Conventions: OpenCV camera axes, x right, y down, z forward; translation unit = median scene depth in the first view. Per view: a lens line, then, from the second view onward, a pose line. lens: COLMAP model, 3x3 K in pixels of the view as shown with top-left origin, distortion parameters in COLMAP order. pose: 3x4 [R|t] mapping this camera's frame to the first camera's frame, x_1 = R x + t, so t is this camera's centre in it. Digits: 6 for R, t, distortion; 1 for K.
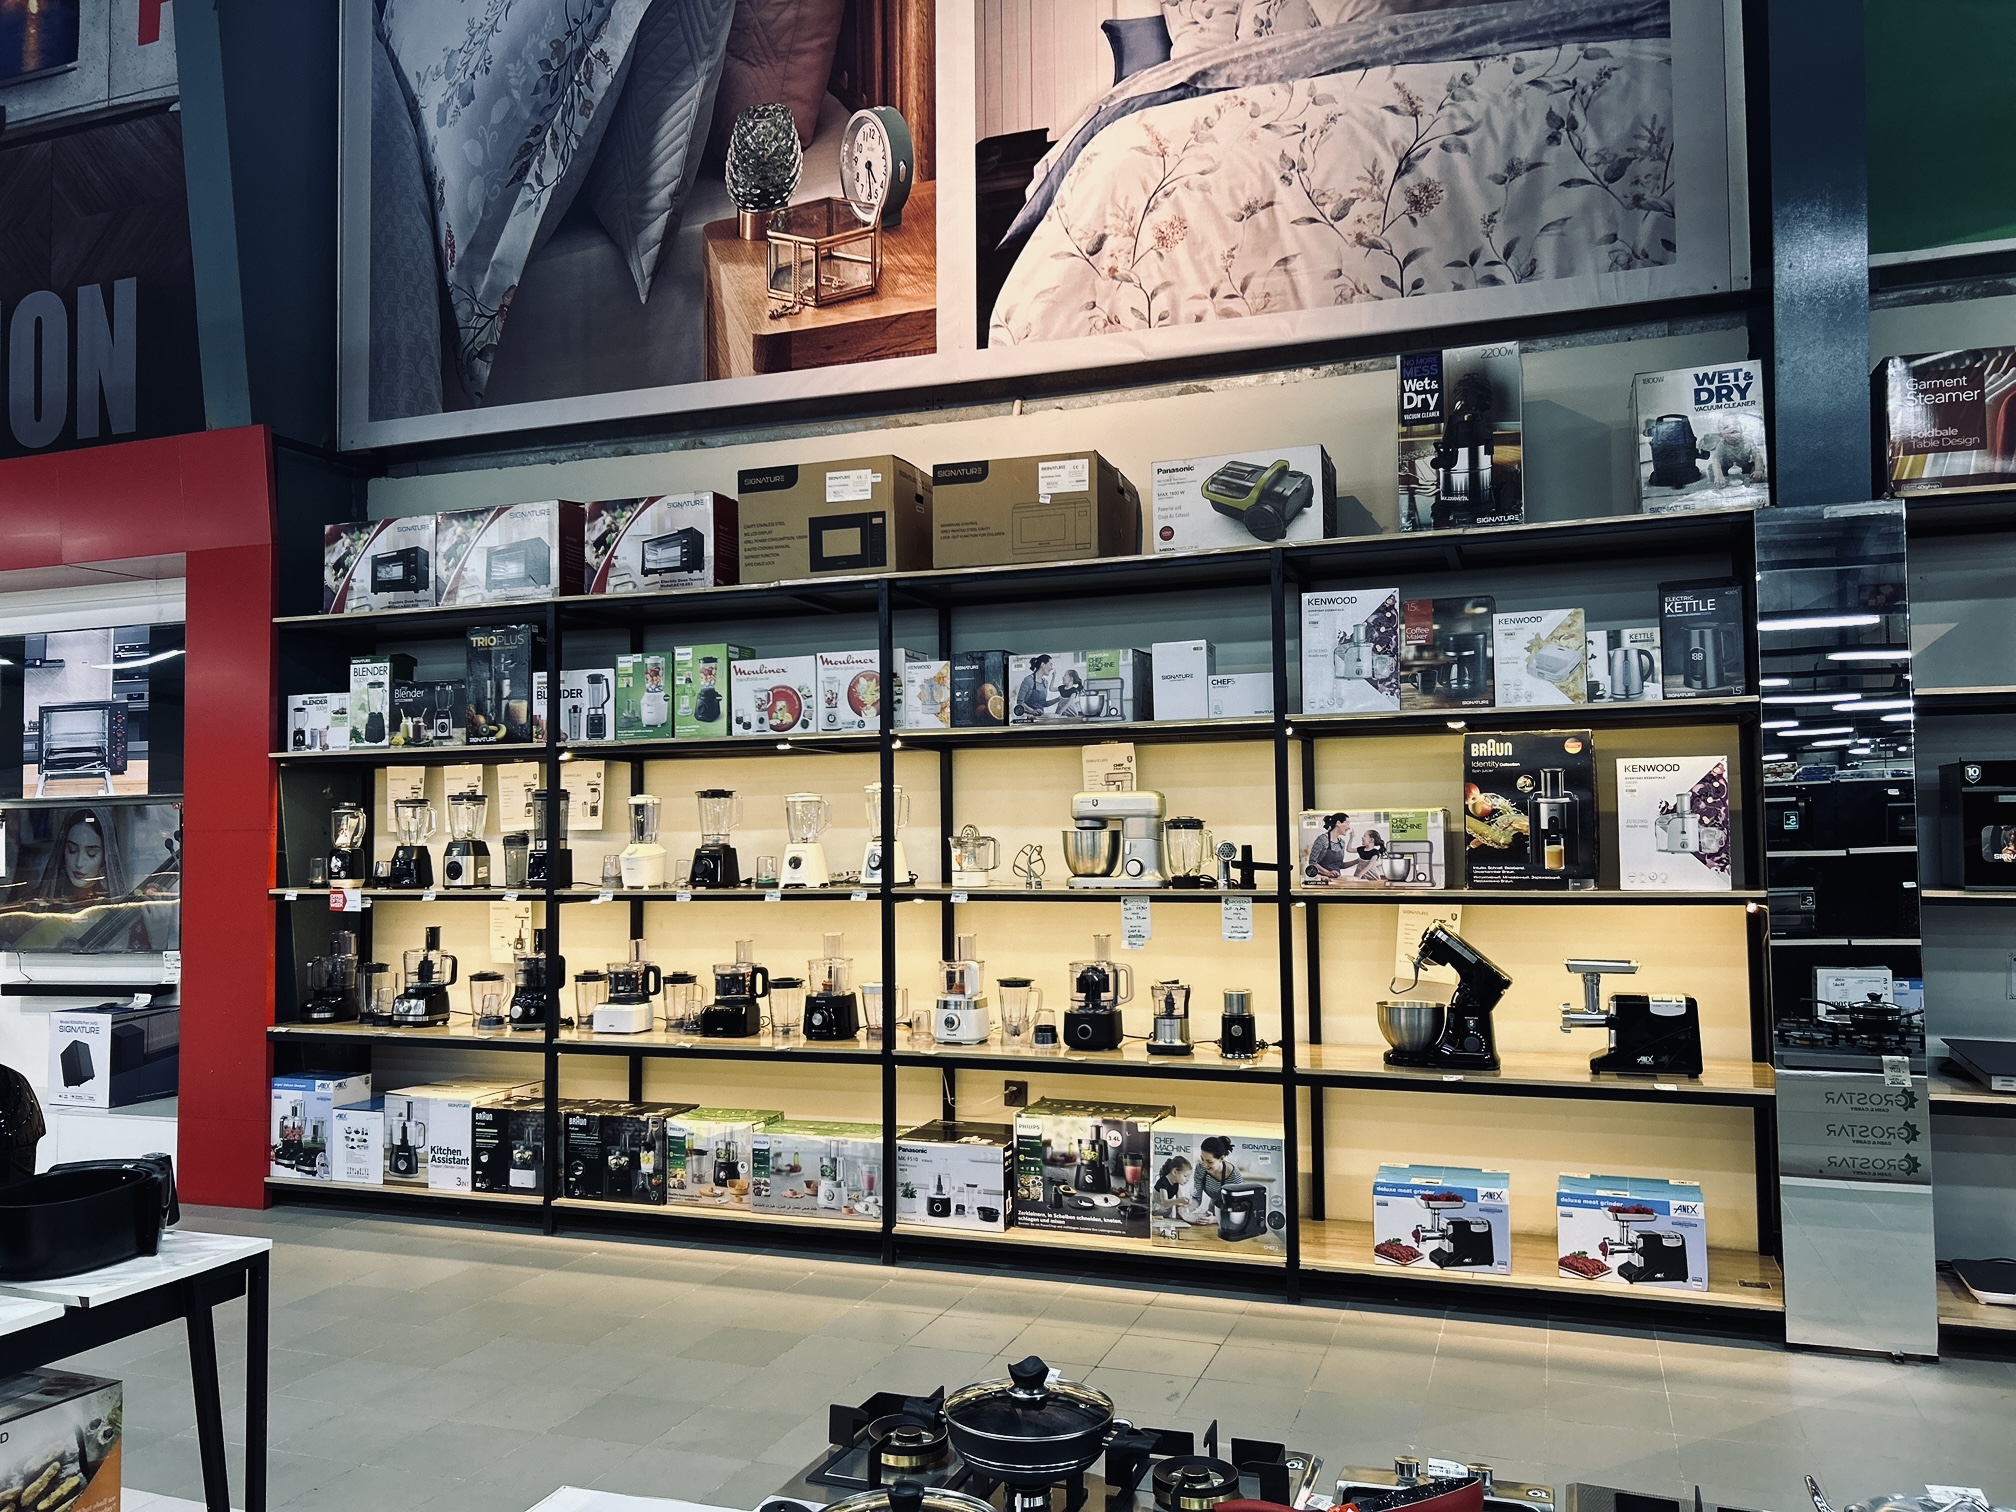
lens RADIAL K [[1515.7, 0, 1000.7], [0, 1515.7, 763.2], [0, 0, 1]] dist [0.083444, -0.093451]
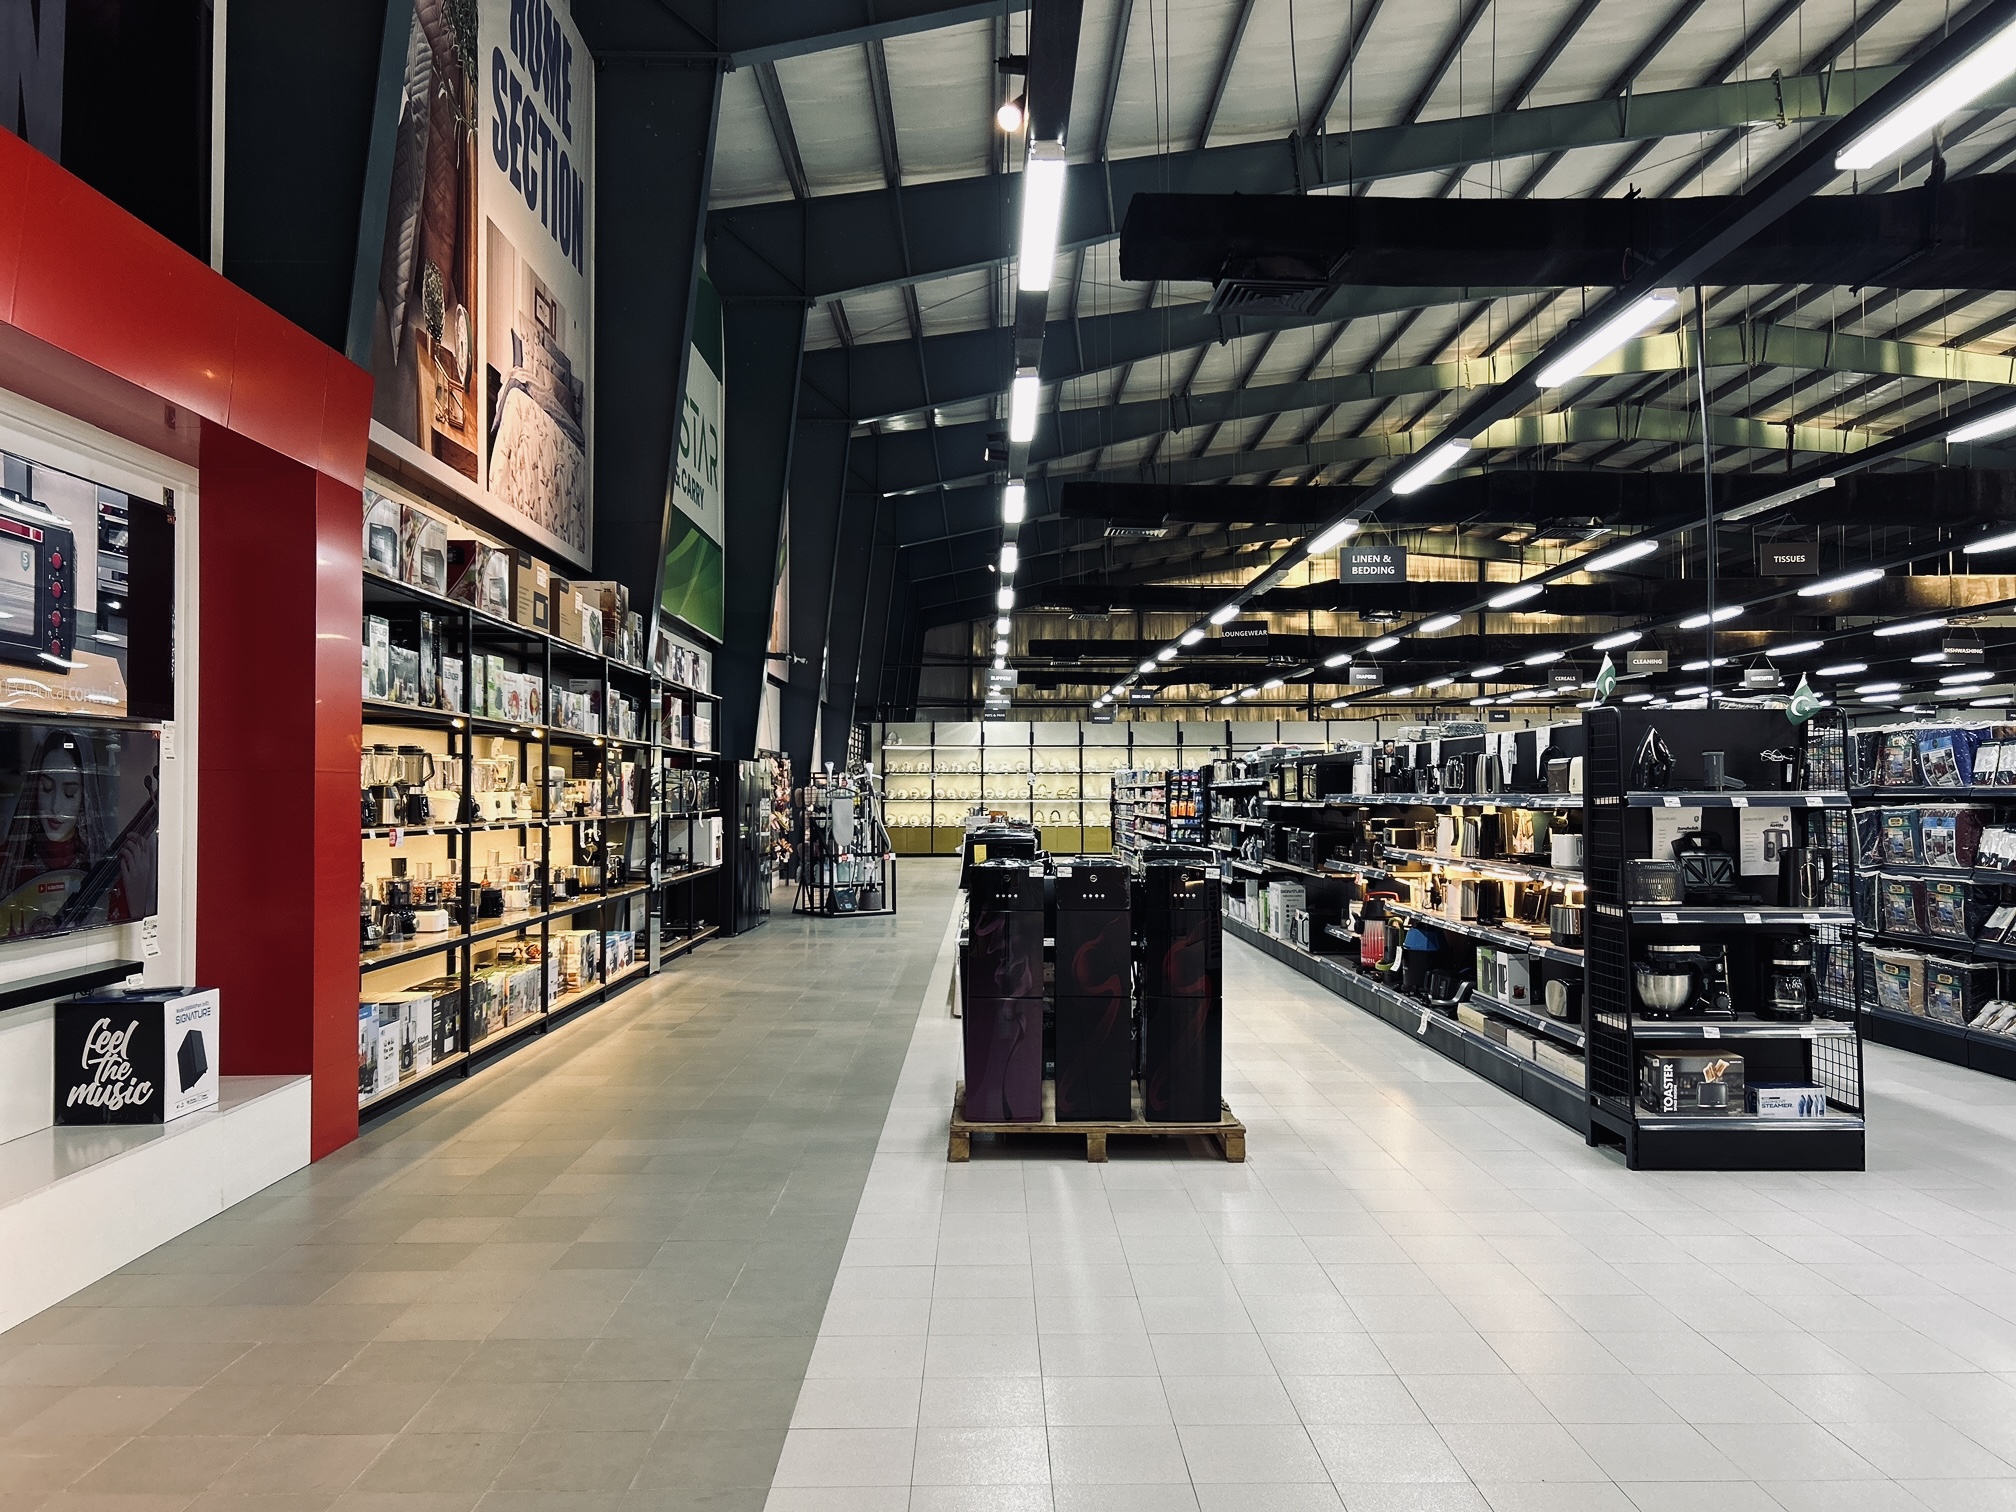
lens RADIAL K [[1514.9, 0, 1004.8], [0, 1514.9, 774.9], [0, 0, 1]] dist [0.059848, -0.074225]
pose [[-0.350774, 0.018558, 0.936276, -1.825139], [-0.048138, 0.998124, -0.037819, 0.072113], [-0.935222, -0.058337, -0.349223, 1.083562]]
